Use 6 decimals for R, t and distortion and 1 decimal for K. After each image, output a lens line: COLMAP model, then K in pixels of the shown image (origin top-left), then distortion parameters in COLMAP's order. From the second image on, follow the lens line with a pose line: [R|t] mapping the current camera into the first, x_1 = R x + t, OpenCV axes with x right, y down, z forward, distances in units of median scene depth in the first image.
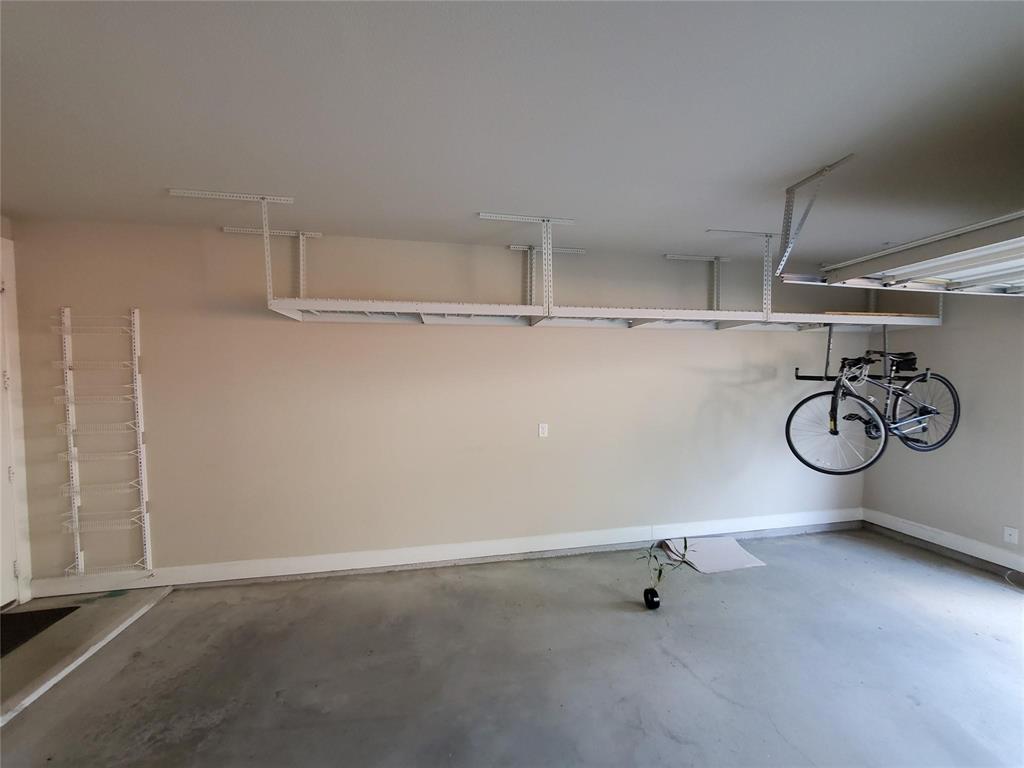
lens RADIAL K [[405.4, 0, 515.4], [0, 405.4, 394.8], [0, 0, 1]] dist [-0.003362, -0.000080]
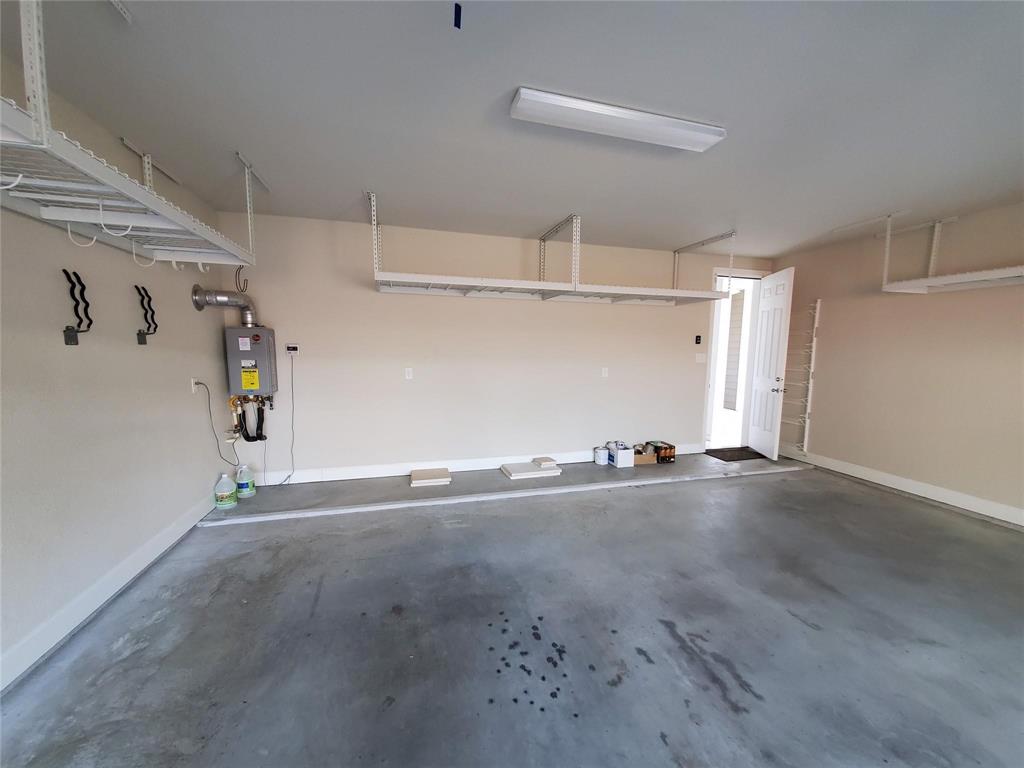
lens RADIAL K [[405.4, 0, 515.4], [0, 405.4, 394.8], [0, 0, 1]] dist [-0.003362, -0.000080]
pose [[0.080840, 0.118683, -0.989636, 0.692536], [-0.052712, 0.992005, 0.114662, 0.059791], [0.995332, 0.042896, 0.086449, -0.400482]]
